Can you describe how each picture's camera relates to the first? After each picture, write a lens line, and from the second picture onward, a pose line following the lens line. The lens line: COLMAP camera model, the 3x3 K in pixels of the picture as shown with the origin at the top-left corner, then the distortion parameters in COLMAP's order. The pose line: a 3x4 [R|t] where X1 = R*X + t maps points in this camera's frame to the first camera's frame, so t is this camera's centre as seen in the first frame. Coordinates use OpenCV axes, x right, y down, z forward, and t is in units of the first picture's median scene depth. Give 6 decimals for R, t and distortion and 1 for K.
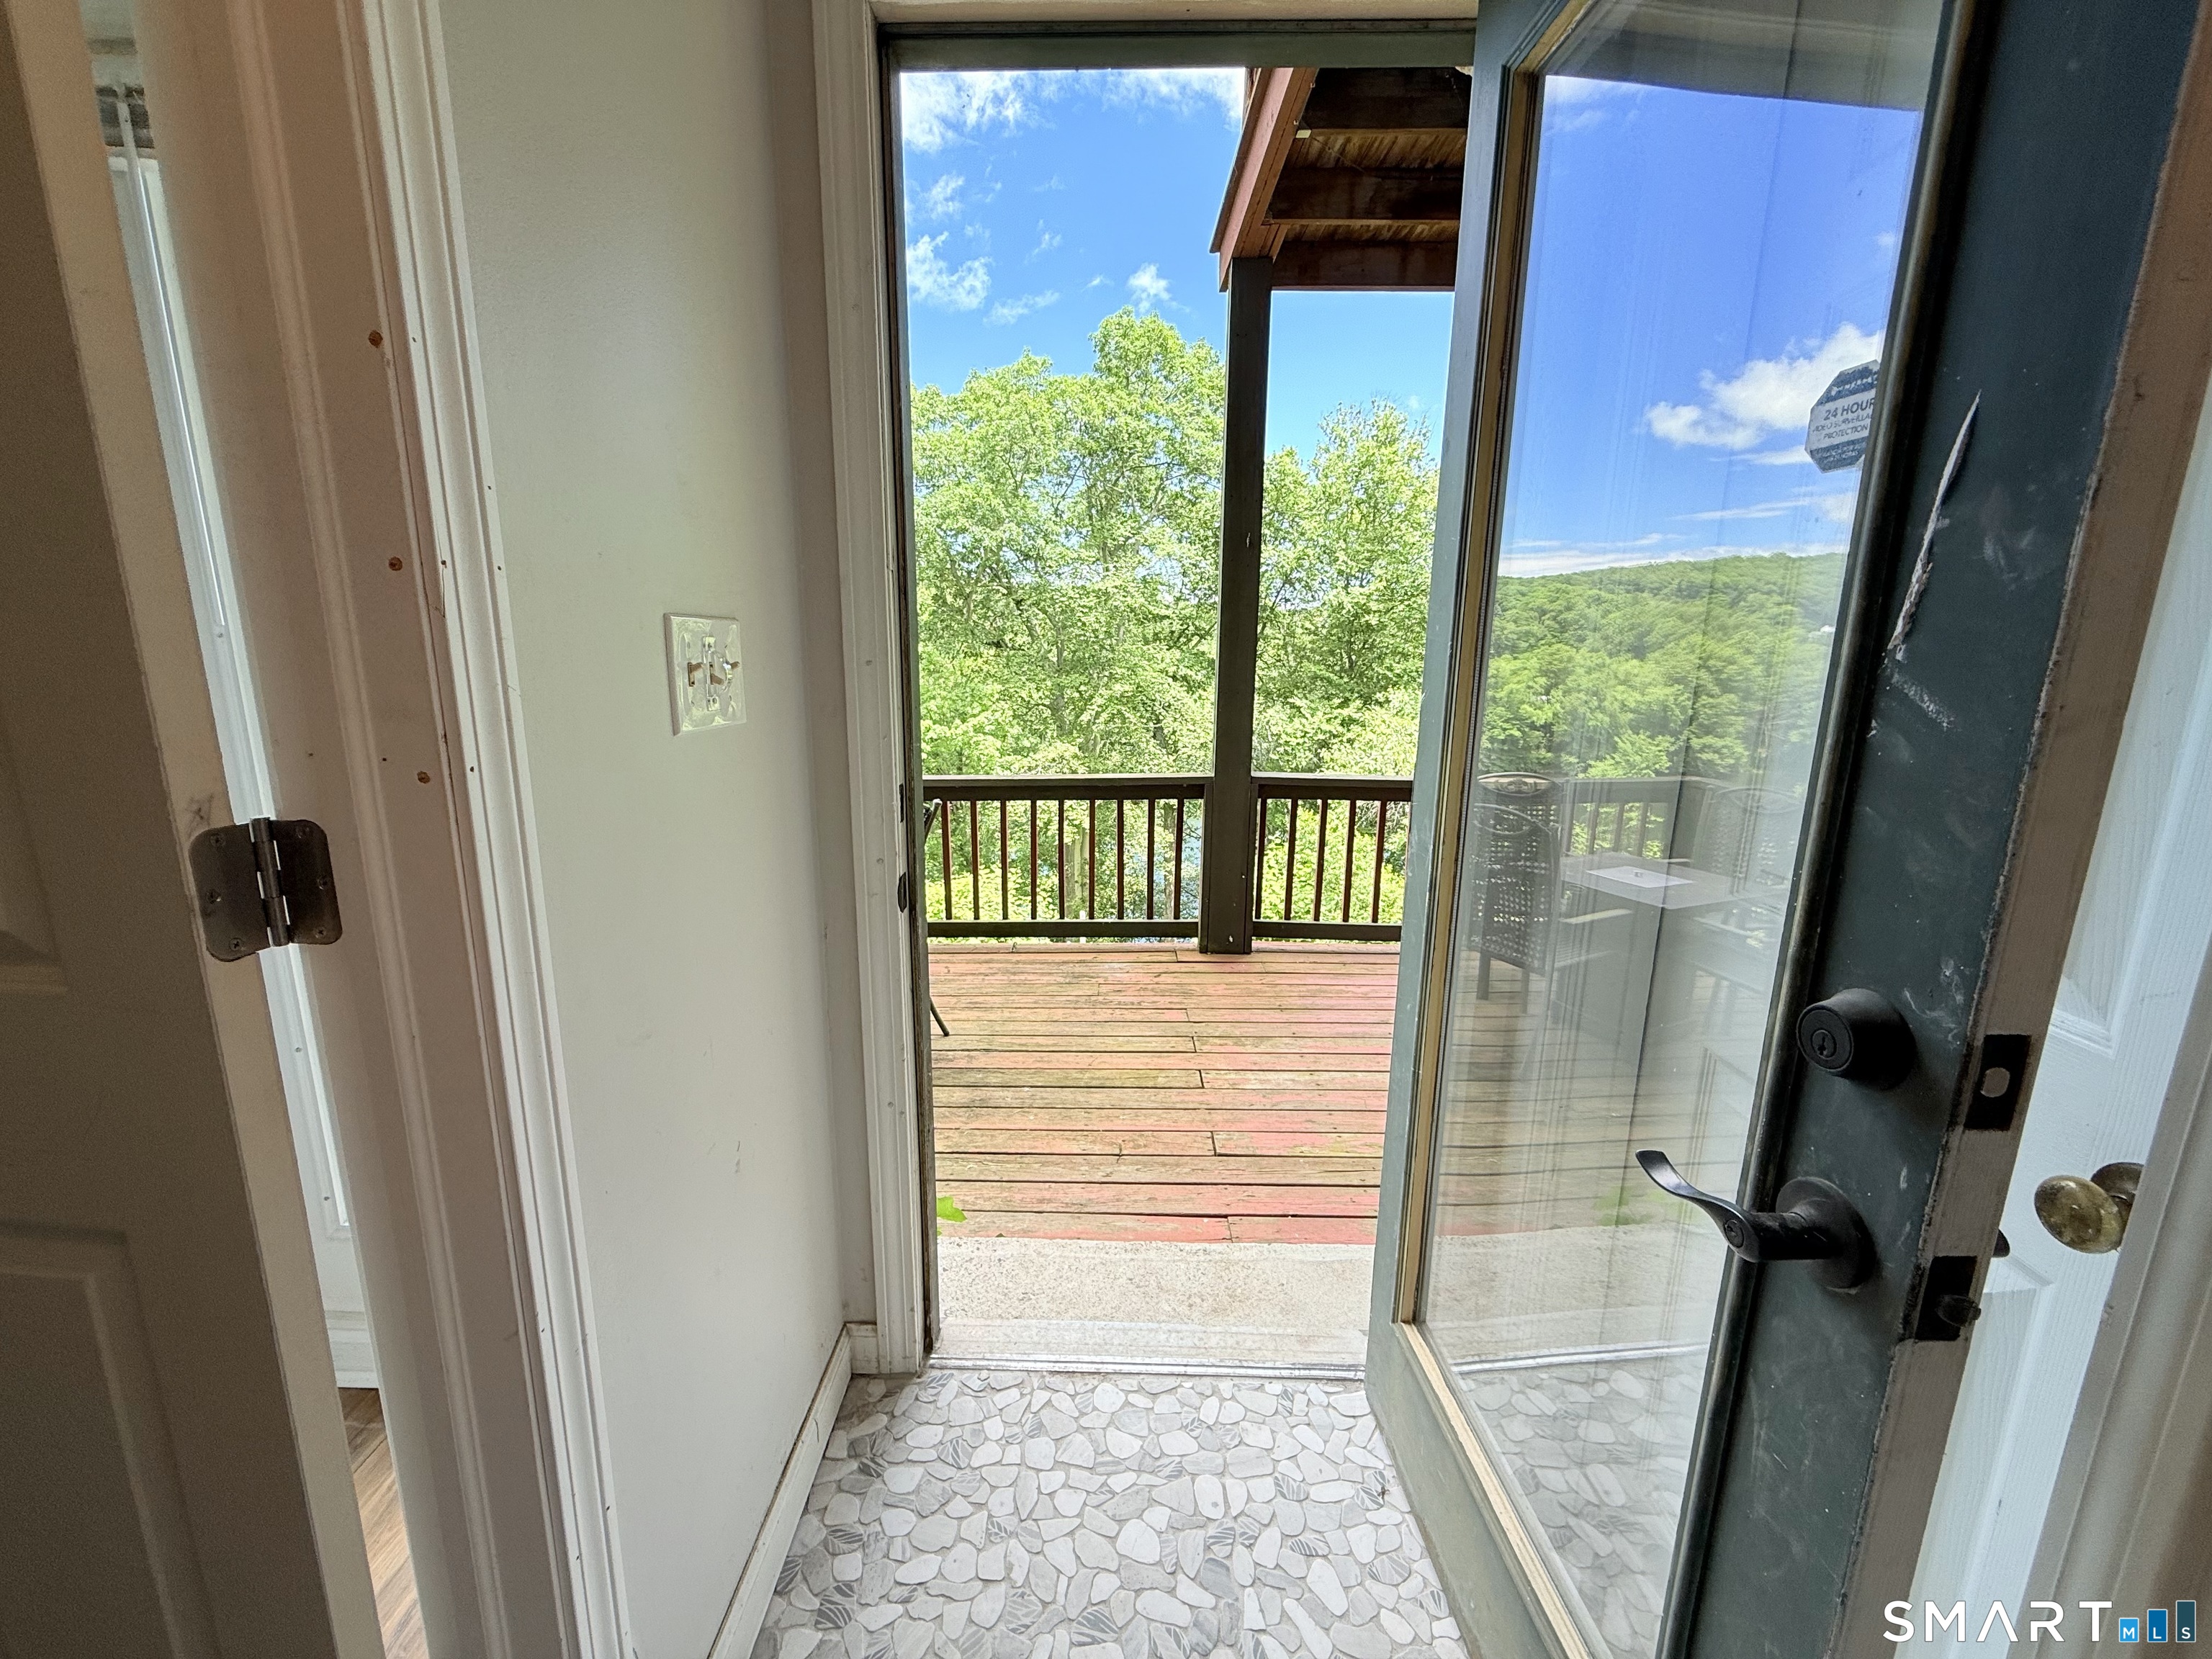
lens RADIAL K [[878.1, 0, 1102.0], [0, 878.1, 827.2], [0, 0, 1]] dist [0.000452, 0.000076]
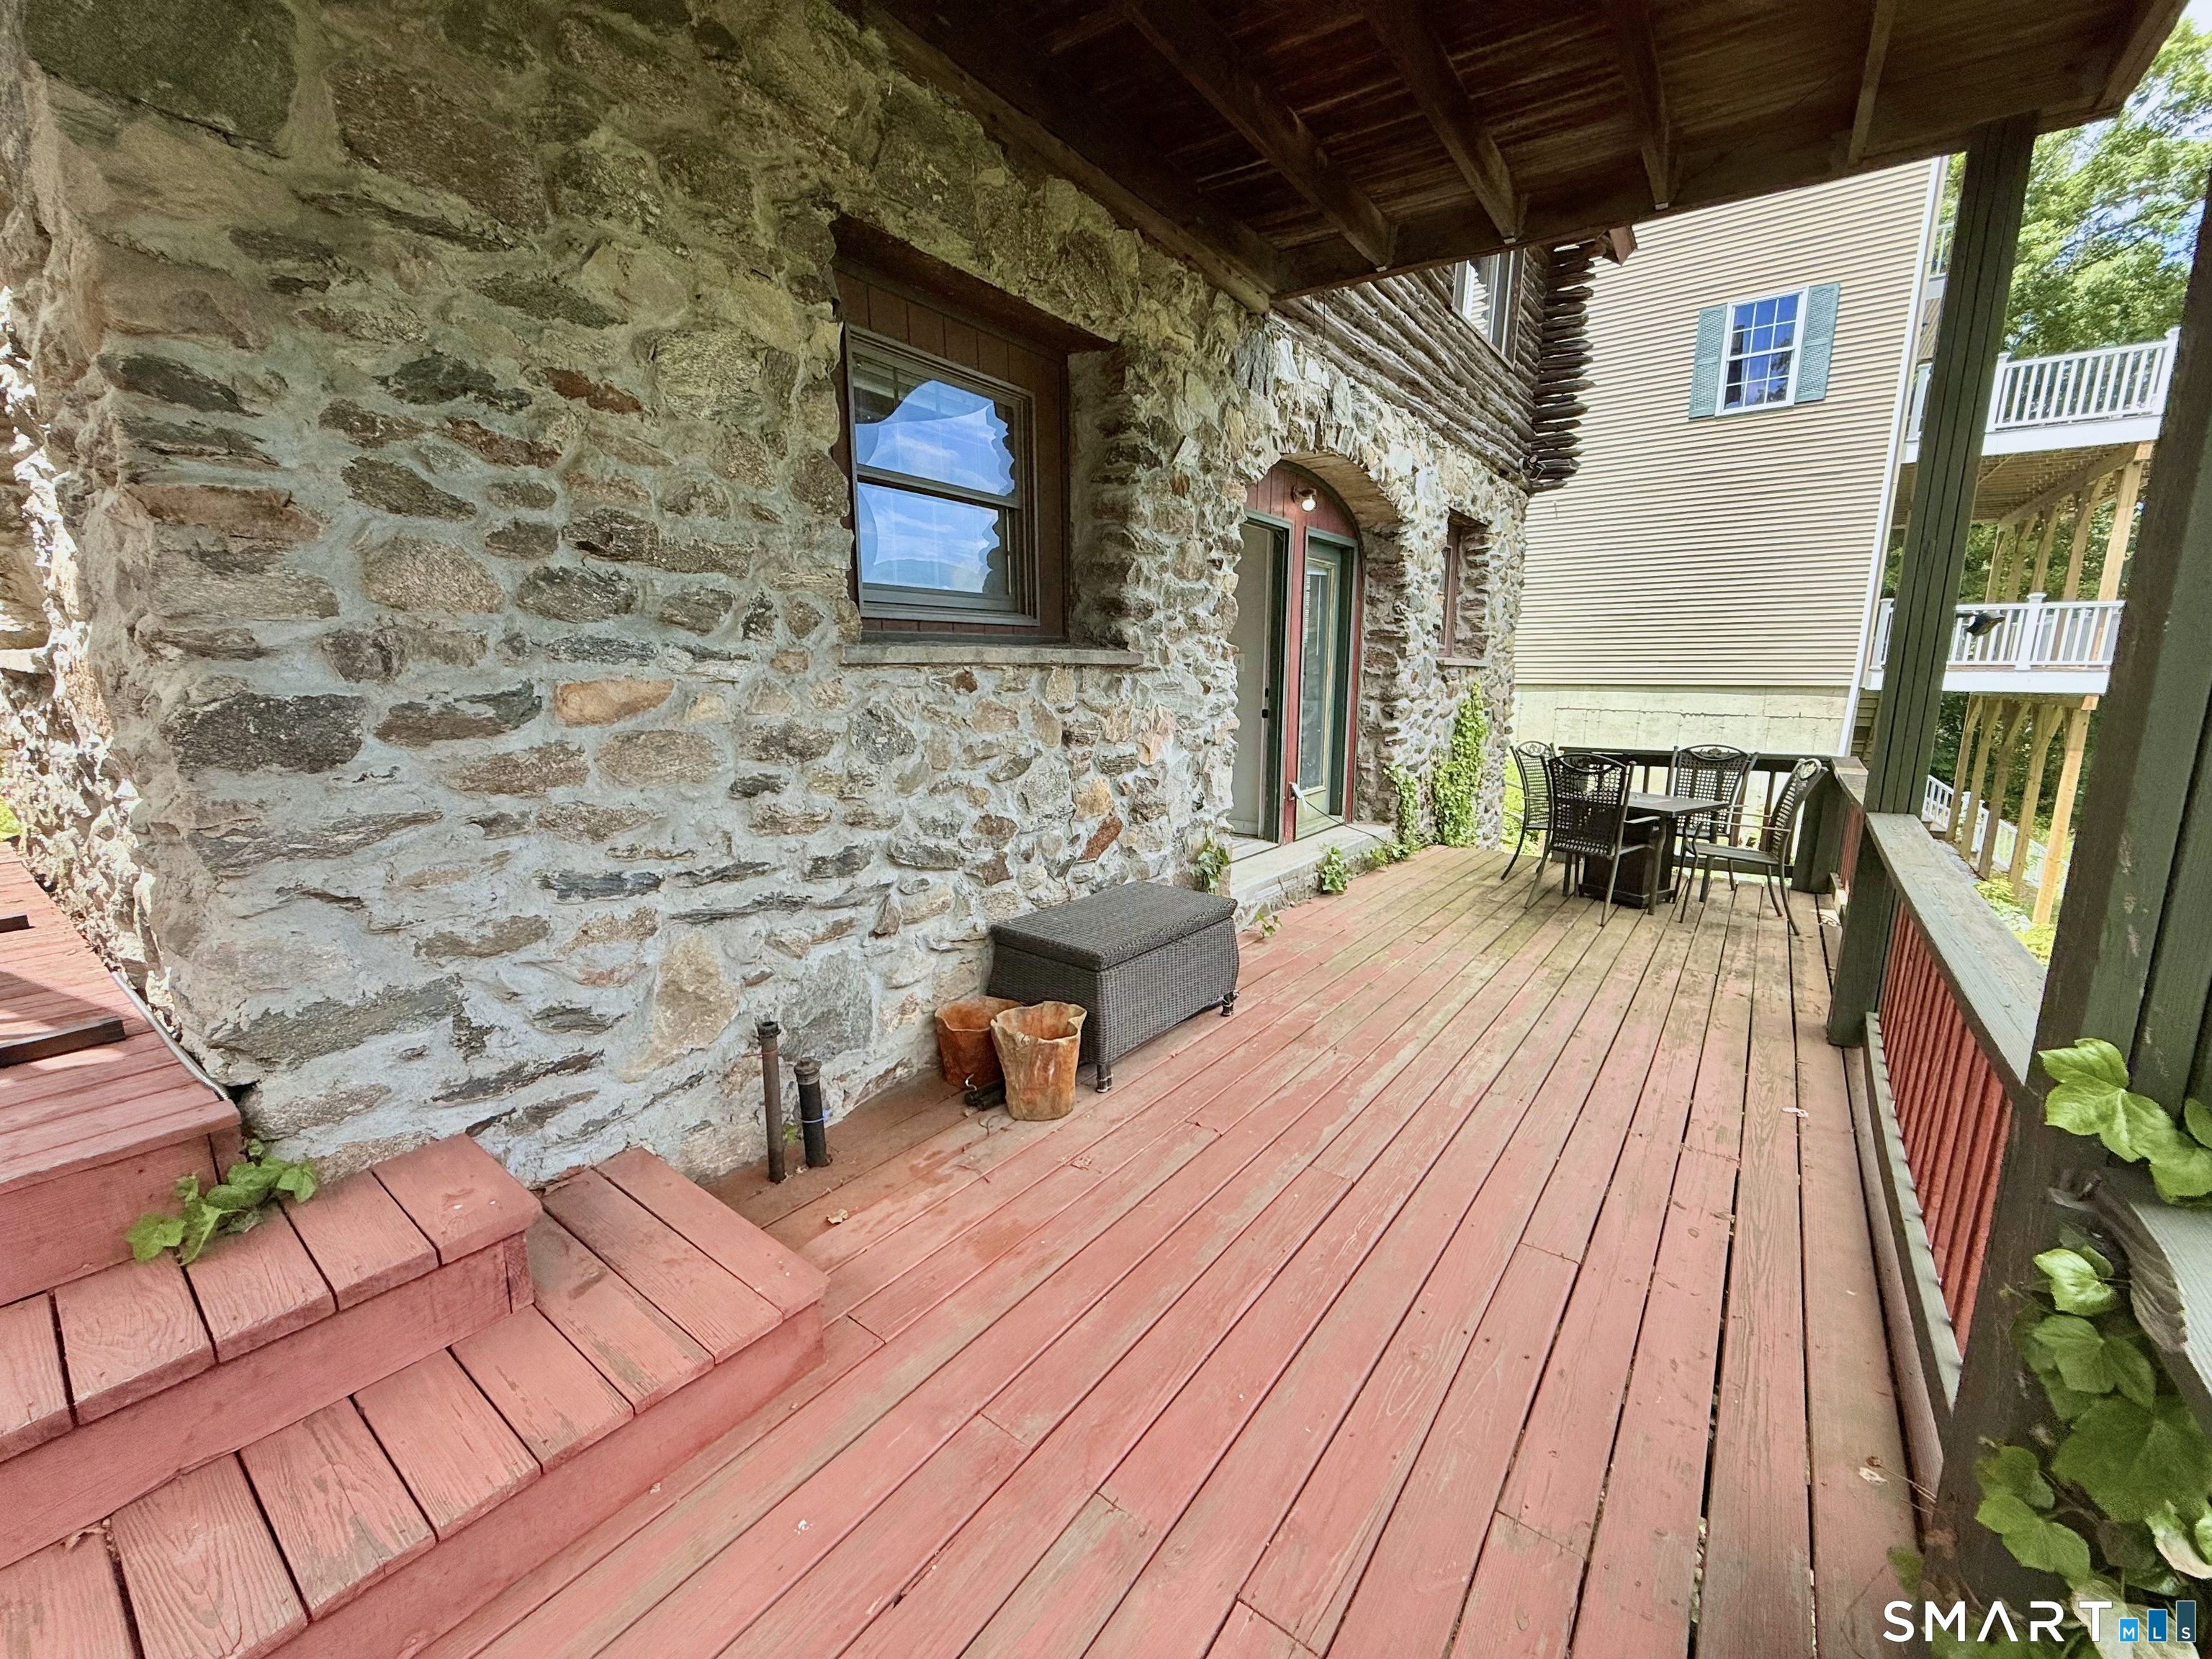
lens RADIAL K [[878.1, 0, 1107.5], [0, 878.1, 831.4], [0, 0, 1]] dist [0.000452, 0.000076]
pose [[-0.594384, 0.138891, -0.792097, 1.168112], [-0.171901, 0.940262, 0.293865, -0.151394], [0.785594, 0.310831, -0.535001, 0.915010]]
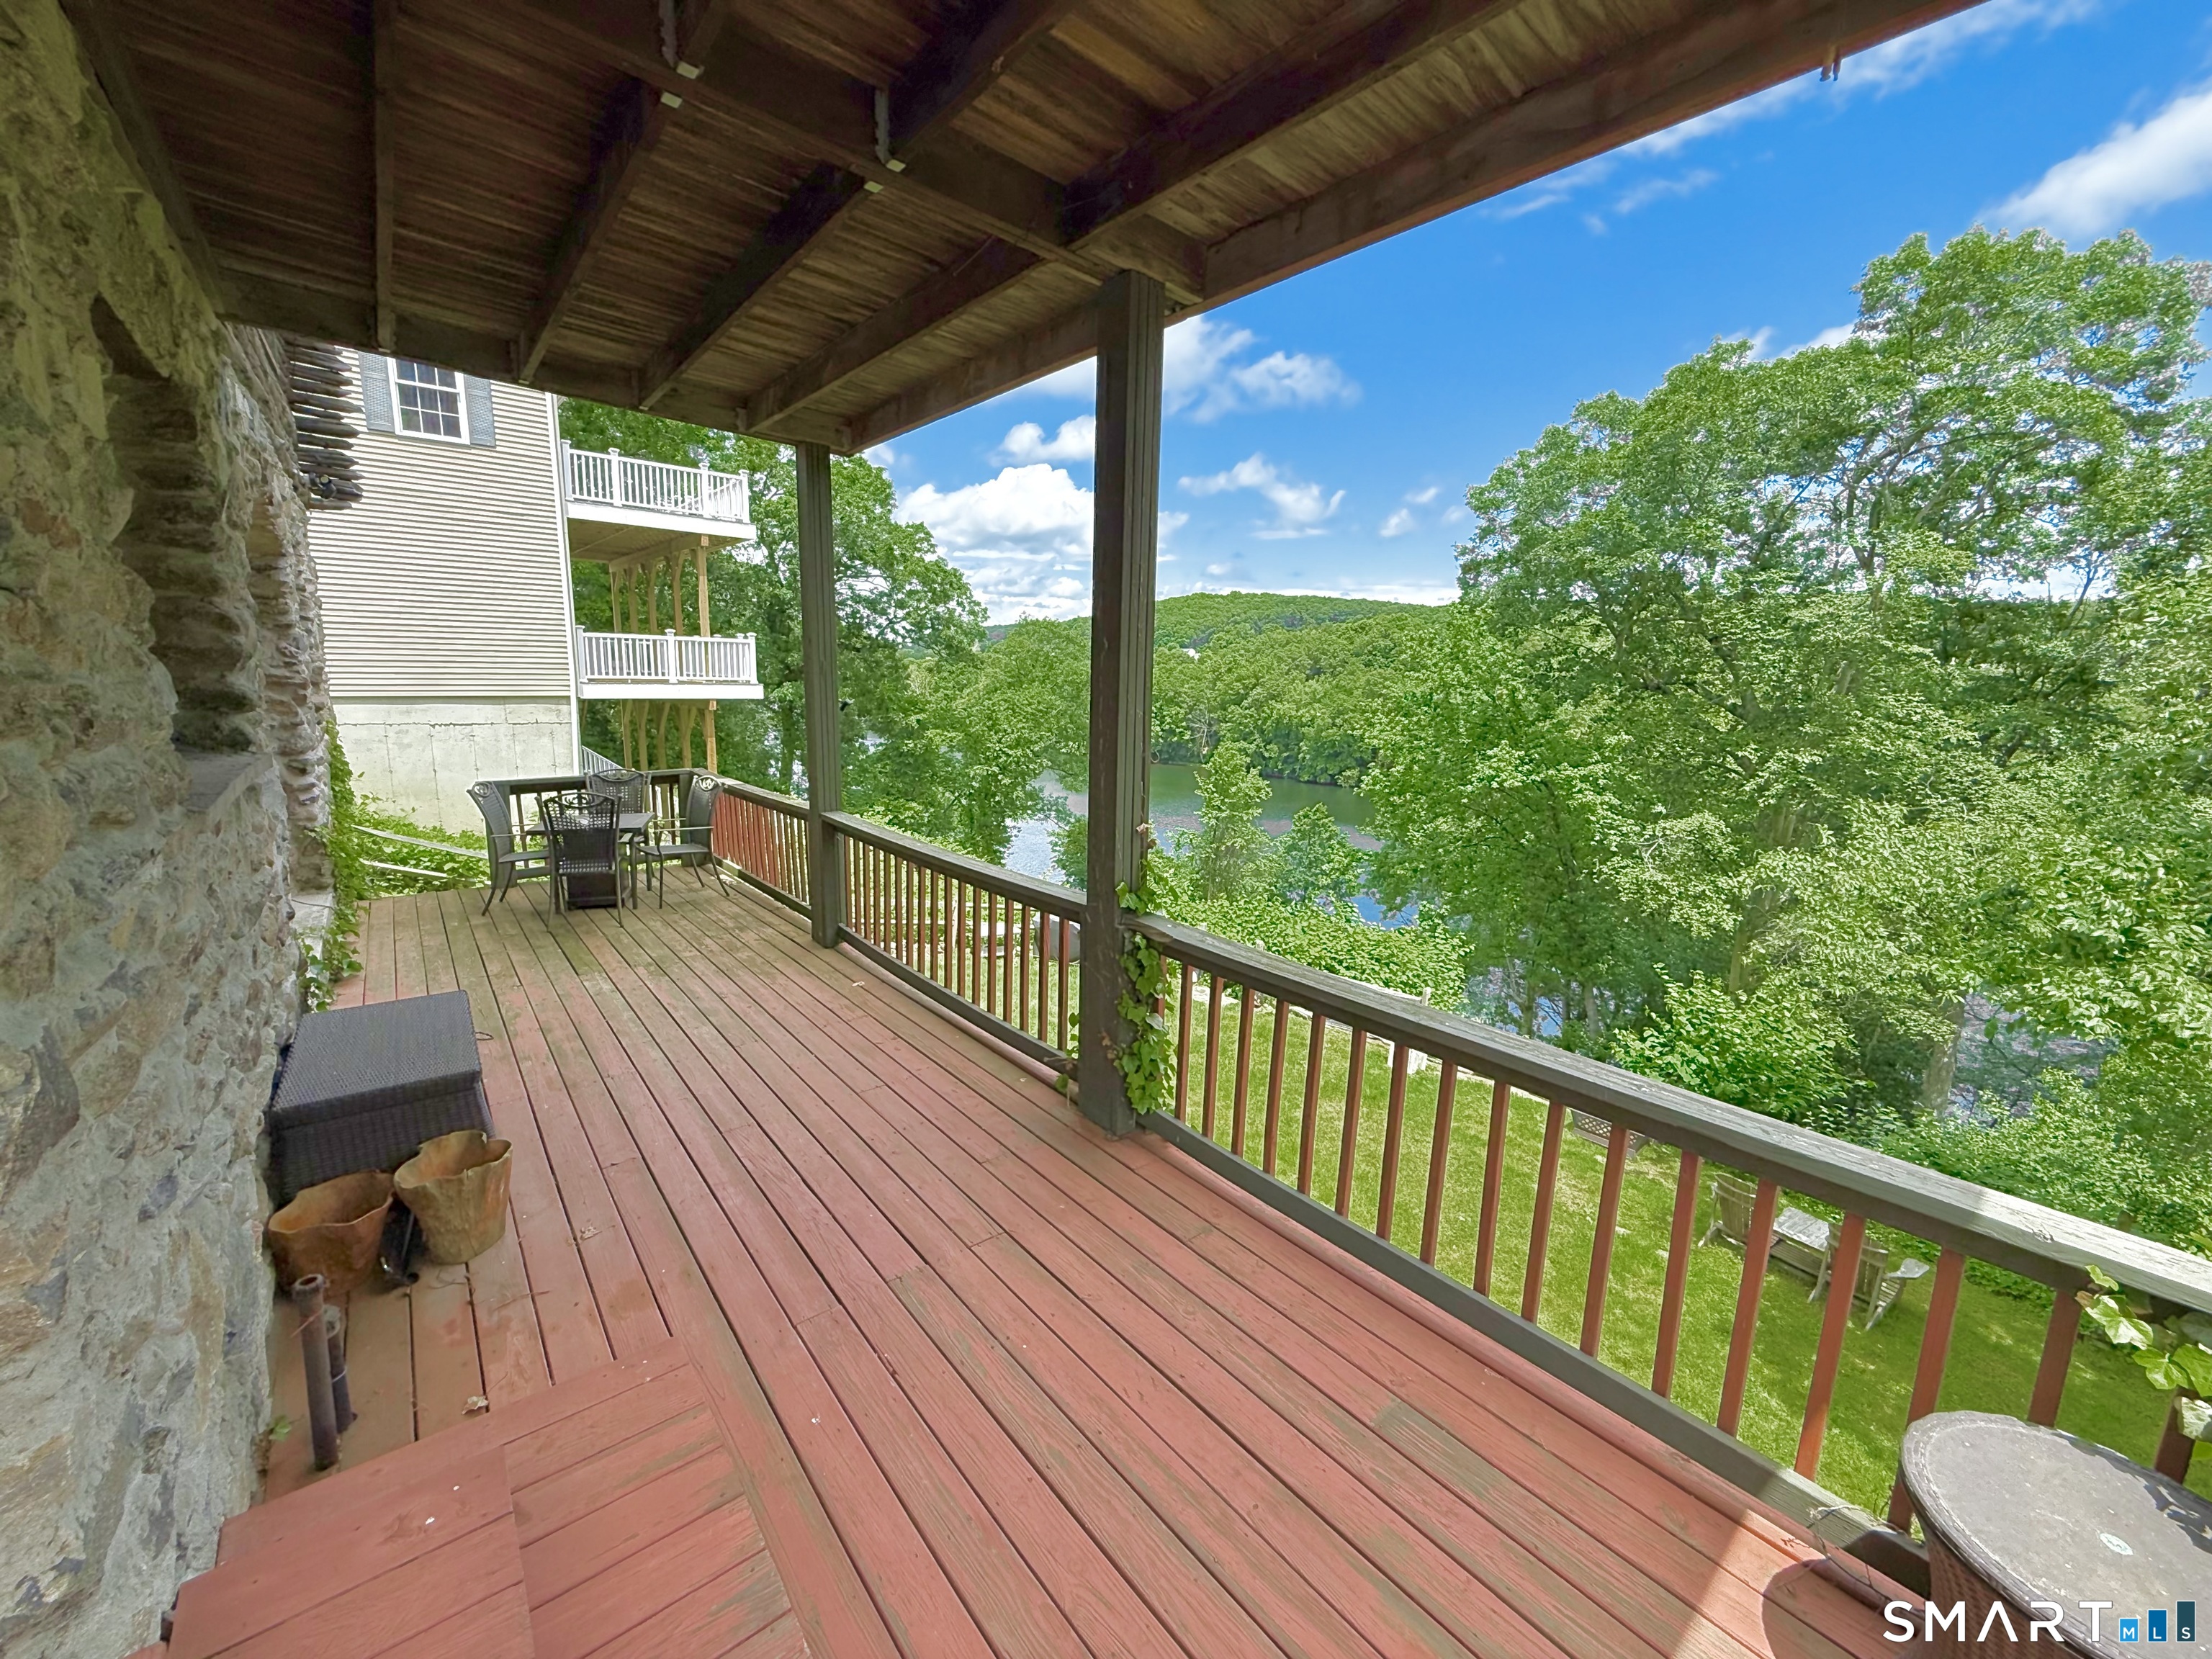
lens RADIAL K [[878.1, 0, 1105.0], [0, 878.1, 826.7], [0, 0, 1]] dist [0.000452, 0.000076]
pose [[0.648161, 0.143484, -0.747863, 1.450054], [-0.178953, 0.983285, 0.033556, -0.158275], [0.740177, 0.112083, 0.663004, 0.456980]]
